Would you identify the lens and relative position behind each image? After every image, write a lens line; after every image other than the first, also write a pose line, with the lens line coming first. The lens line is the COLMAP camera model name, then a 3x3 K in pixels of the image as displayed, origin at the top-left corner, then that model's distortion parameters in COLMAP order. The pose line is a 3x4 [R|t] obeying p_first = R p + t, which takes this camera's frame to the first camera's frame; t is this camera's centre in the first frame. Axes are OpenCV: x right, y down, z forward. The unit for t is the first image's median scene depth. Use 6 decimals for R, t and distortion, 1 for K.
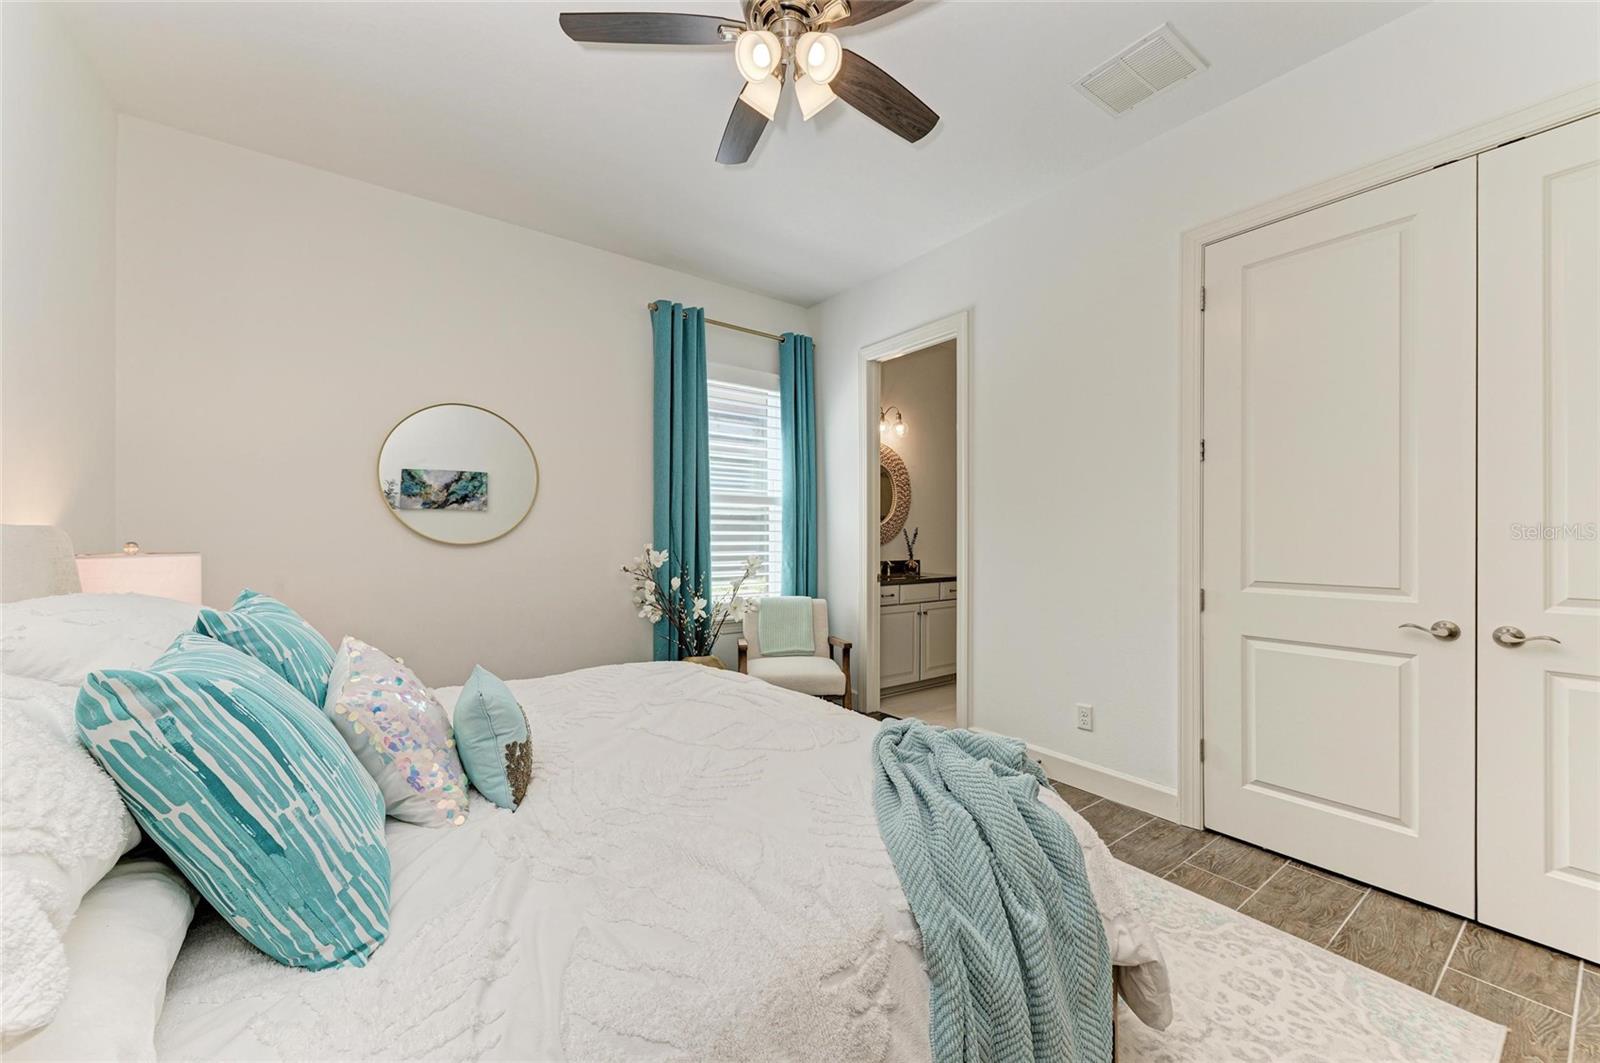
lens RADIAL K [[610.7, 0, 802.2], [0, 610.7, 533.8], [0, 0, 1]] dist [0.018213, -0.006003]
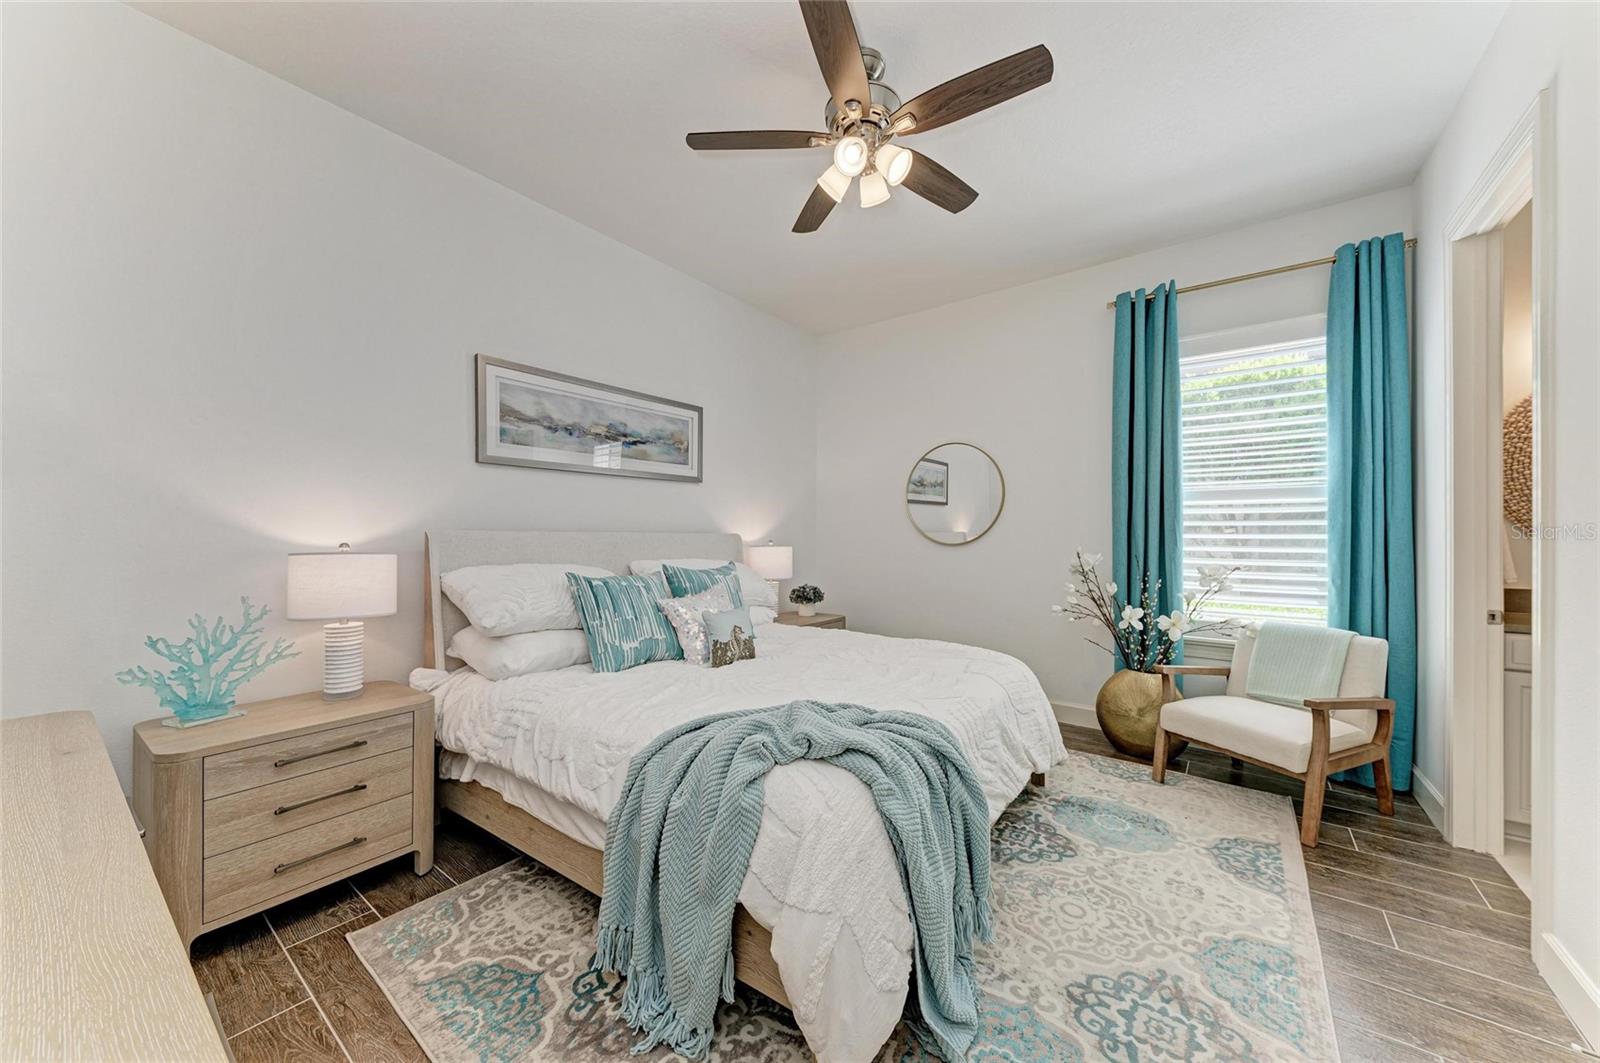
lens RADIAL K [[586.1, 0, 799.7], [0, 586.1, 533.4], [0, 0, 1]] dist [0.009962, -0.000343]
pose [[0.265453, -0.006075, -0.964105, 0.485101], [-0.001291, 0.999977, -0.006657, 0.000478], [0.964123, 0.003012, 0.265439, 0.247087]]
